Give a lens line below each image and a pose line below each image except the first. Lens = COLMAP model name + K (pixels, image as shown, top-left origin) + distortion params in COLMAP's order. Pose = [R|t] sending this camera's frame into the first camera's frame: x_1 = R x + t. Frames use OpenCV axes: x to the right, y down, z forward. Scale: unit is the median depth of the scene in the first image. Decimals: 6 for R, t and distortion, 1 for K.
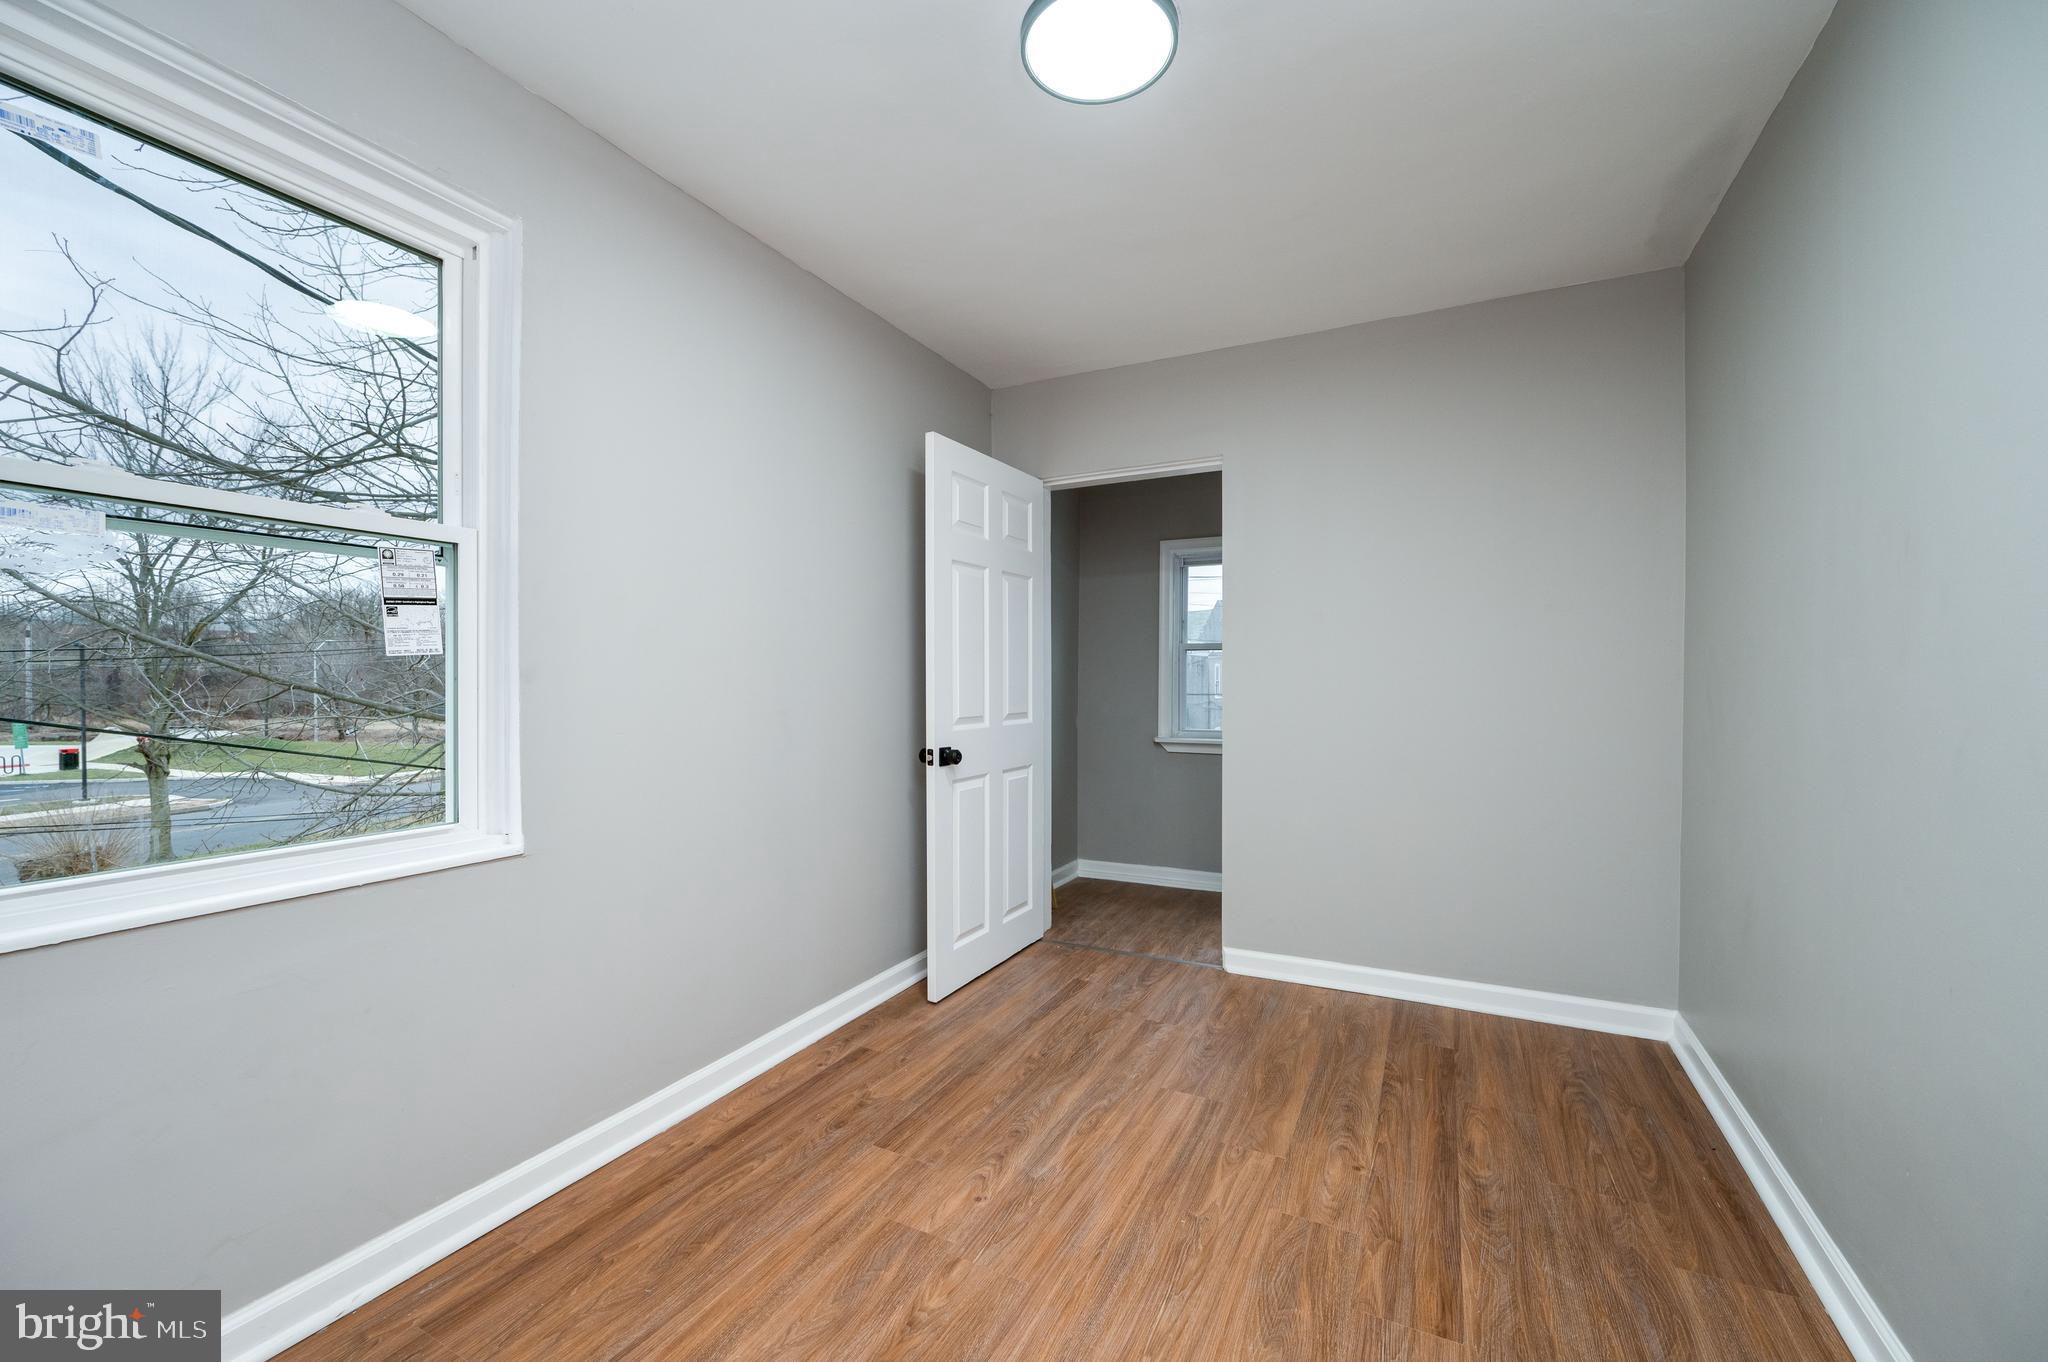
lens RADIAL K [[814.4, 0, 1039.0], [0, 814.4, 686.3], [0, 0, 1]] dist [-0.000919, -0.000320]
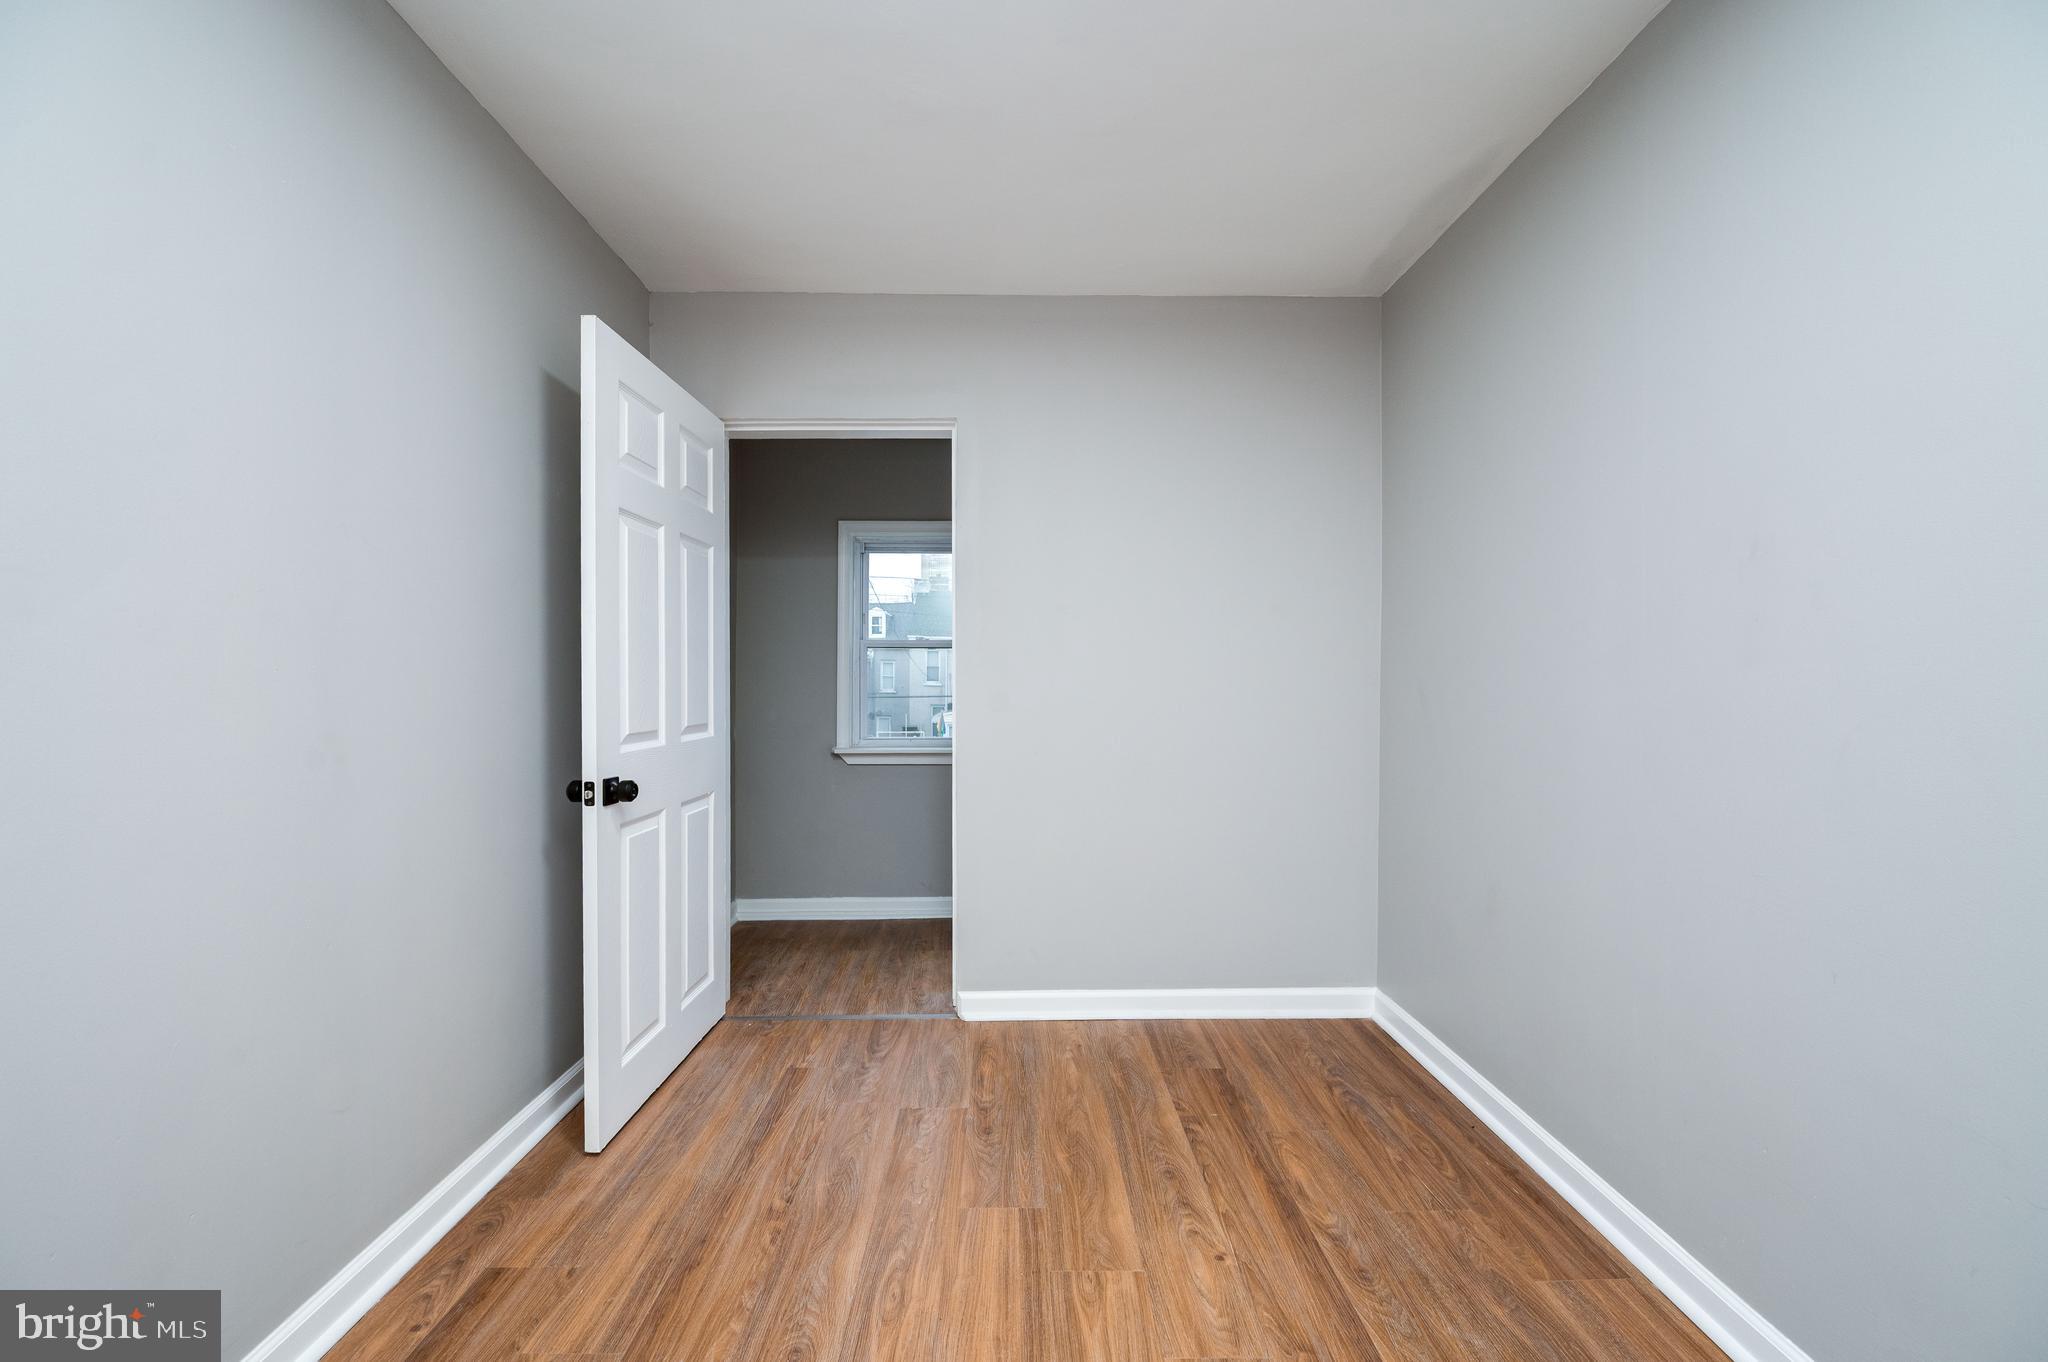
lens RADIAL K [[825.2, 0, 1020.6], [0, 825.2, 685.1], [0, 0, 1]] dist [-0.001126, -0.000427]
pose [[0.894204, -0.002693, 0.447651, -0.130723], [0.004631, 0.999984, -0.003235, 0.000386], [-0.447635, 0.004966, 0.894203, 0.243105]]
